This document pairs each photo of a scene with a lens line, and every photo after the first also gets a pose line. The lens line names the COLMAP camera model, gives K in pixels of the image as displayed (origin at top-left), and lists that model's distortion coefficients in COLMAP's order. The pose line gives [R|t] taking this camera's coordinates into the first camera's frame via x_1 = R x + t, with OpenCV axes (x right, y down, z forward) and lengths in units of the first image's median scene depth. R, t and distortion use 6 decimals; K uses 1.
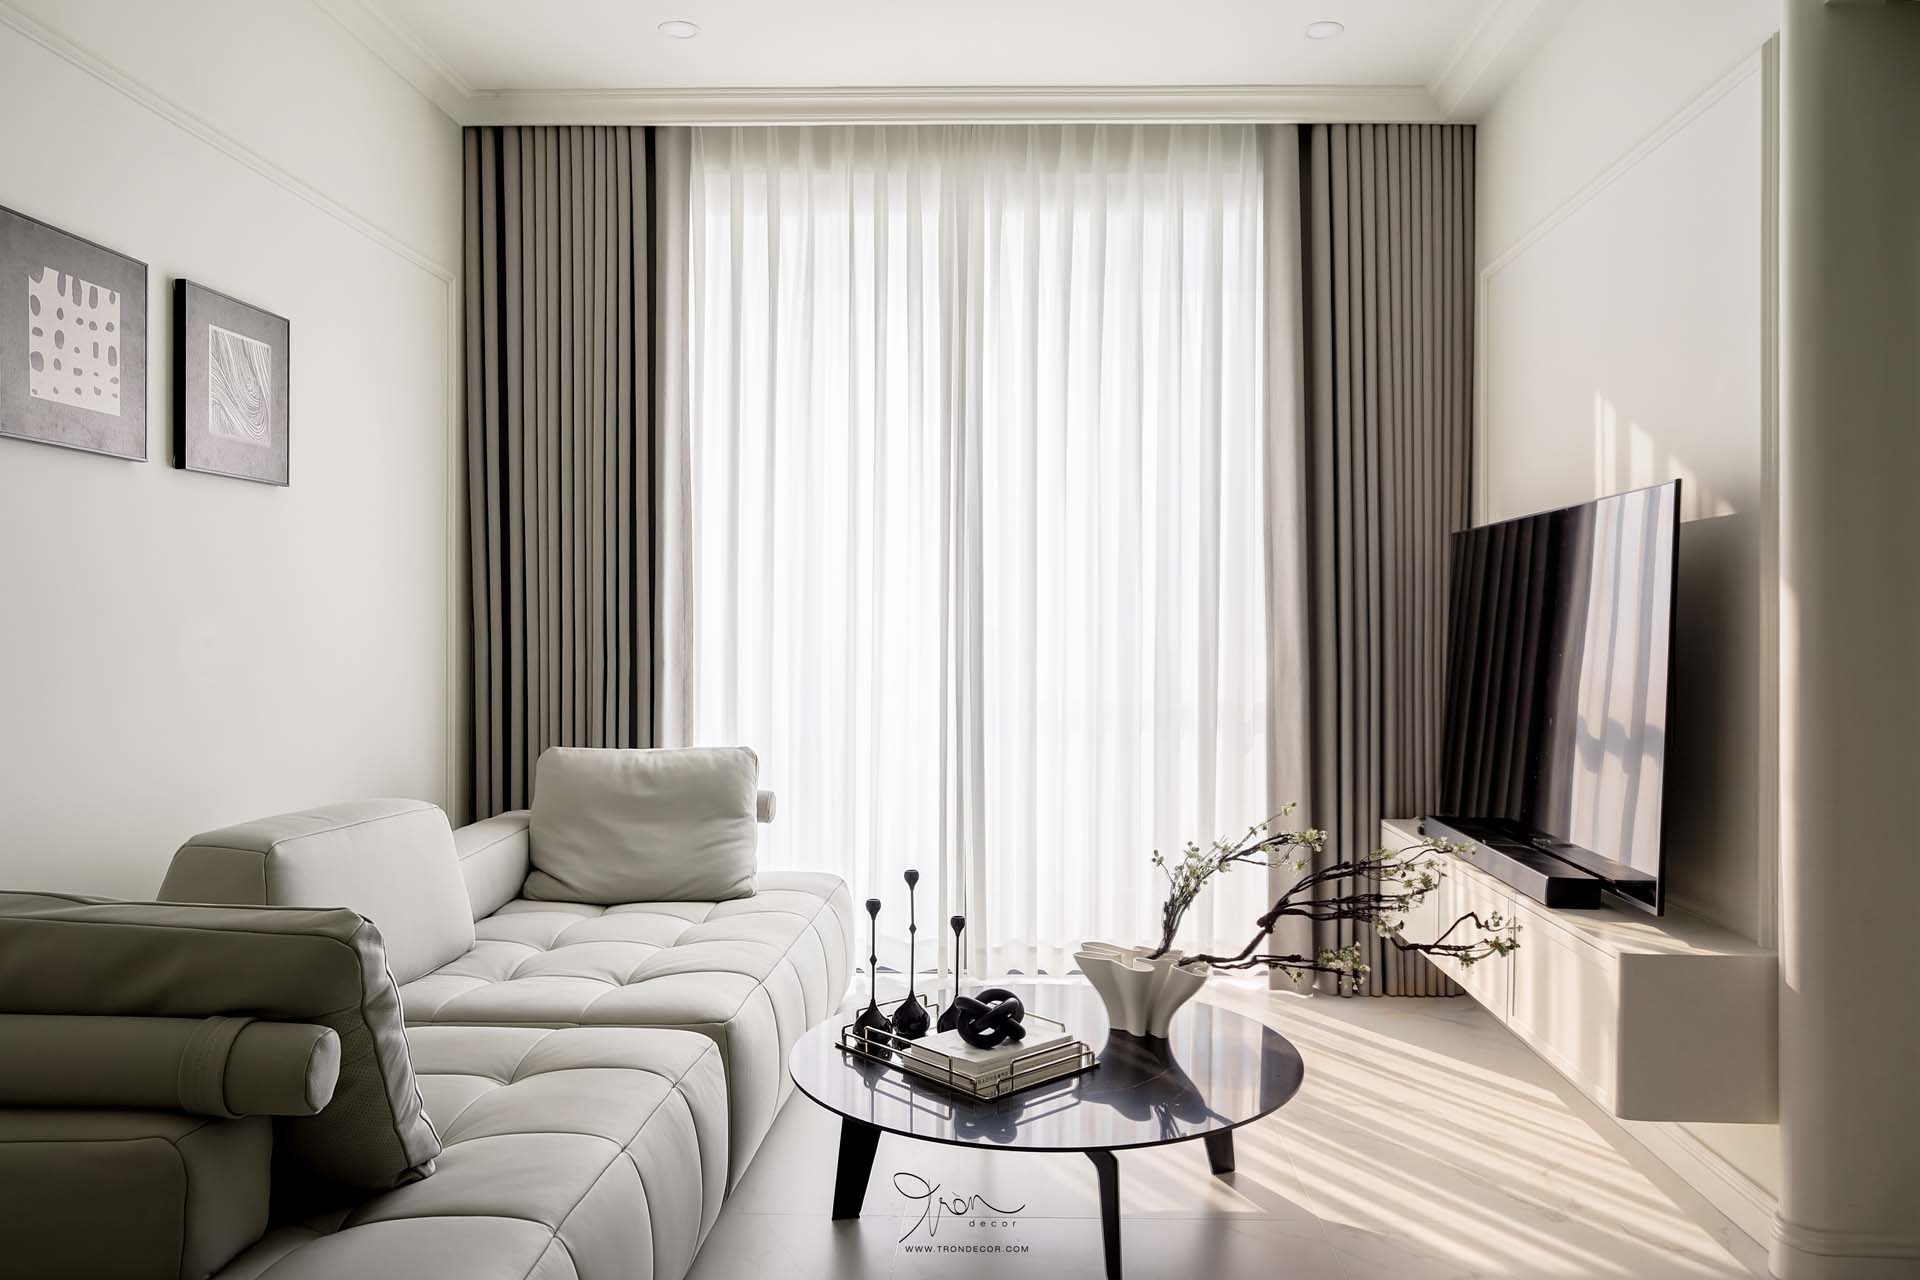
lens RADIAL K [[1393.9, 0, 1017.6], [0, 1393.9, 628.1], [0, 0, 1]] dist [-0.010309, 0.015037]
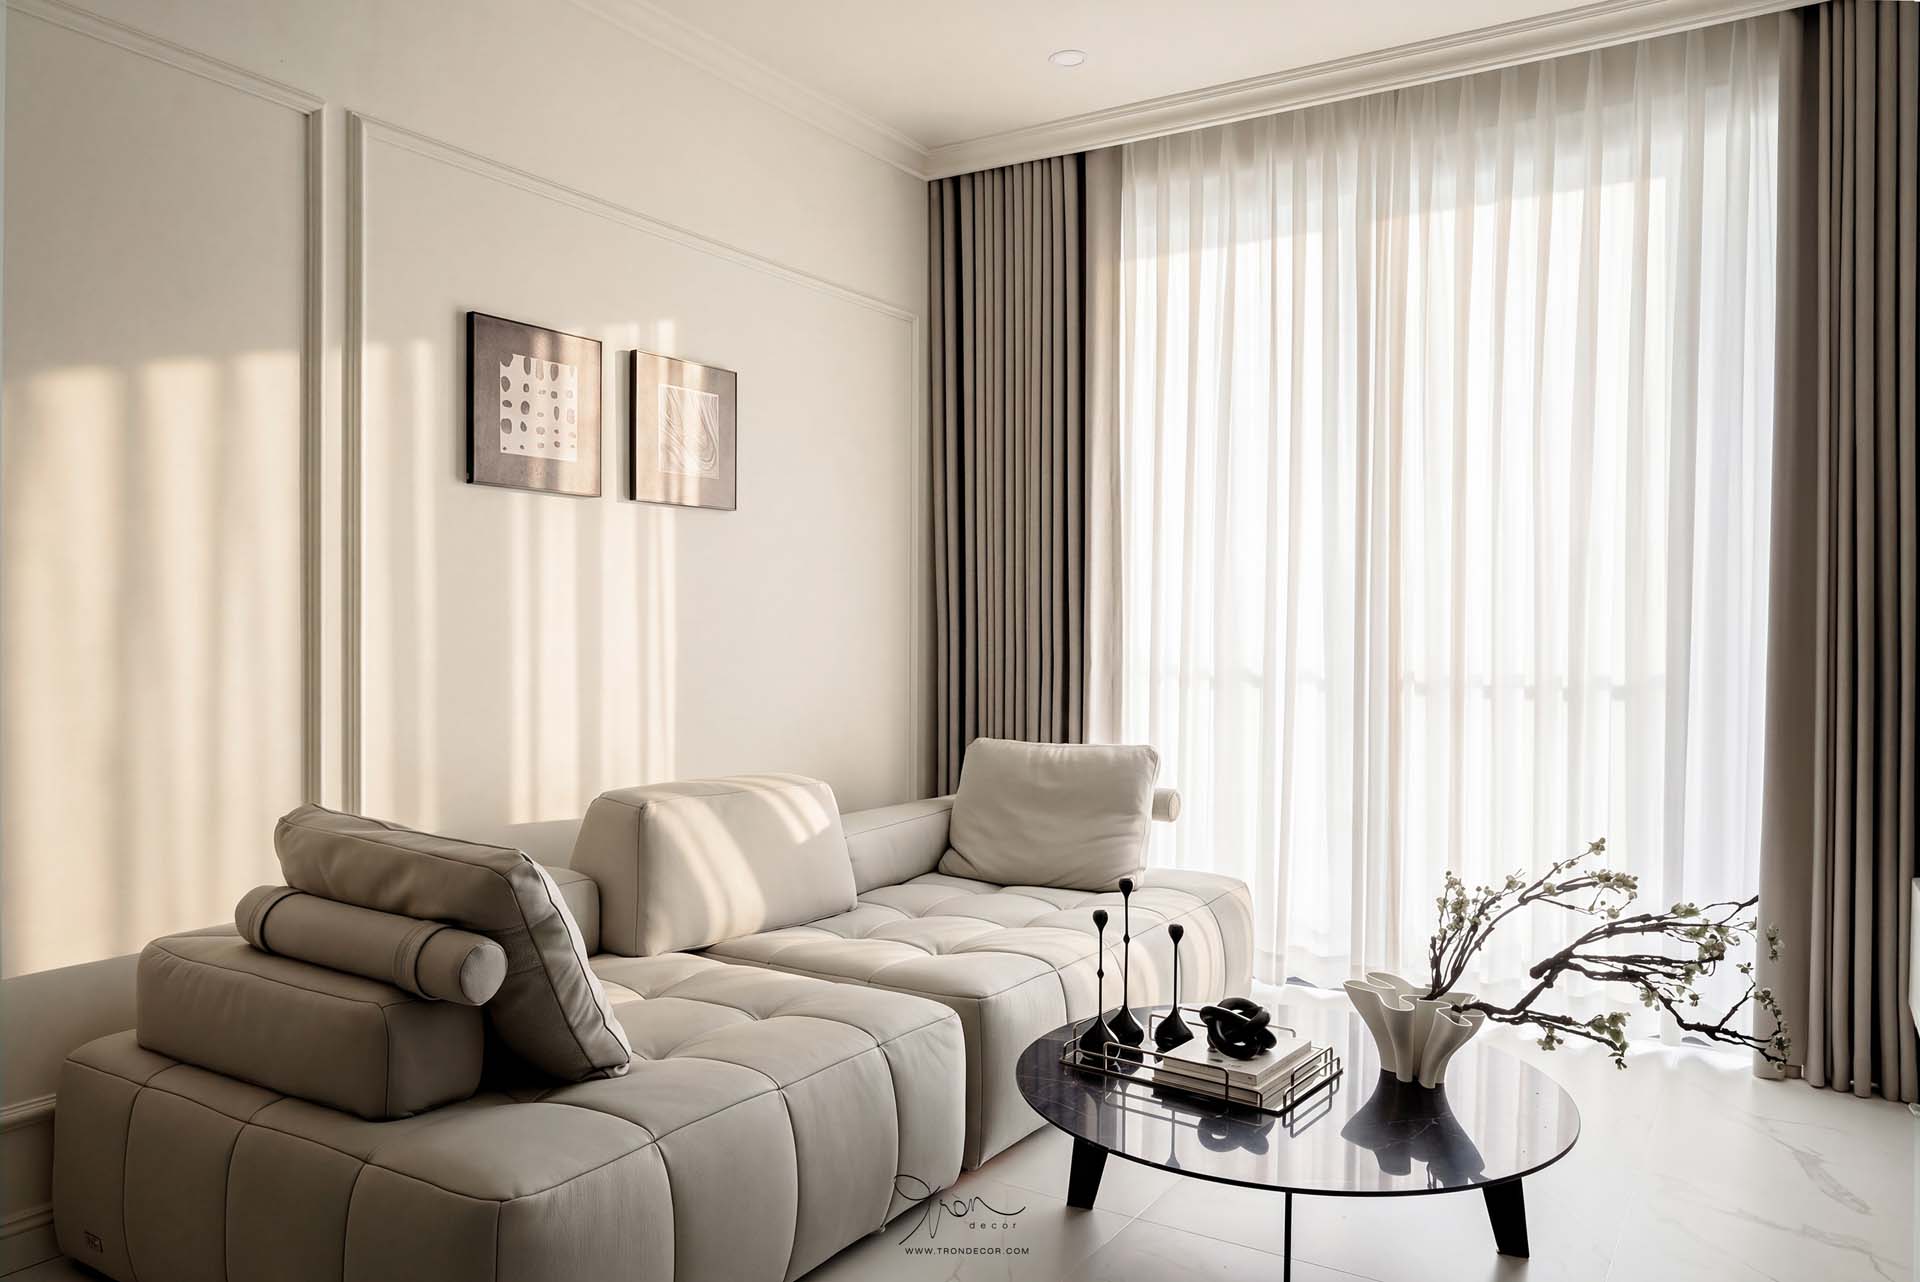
lens RADIAL K [[1393.9, 0, 952.2], [0, 1393.9, 635.0], [0, 0, 1]] dist [-0.010309, 0.015037]
pose [[0.854826, 0.007371, -0.518863, 0.293068], [-0.005189, 0.999971, 0.005656, -0.001451], [0.518889, -0.002143, 0.854839, 0.071155]]
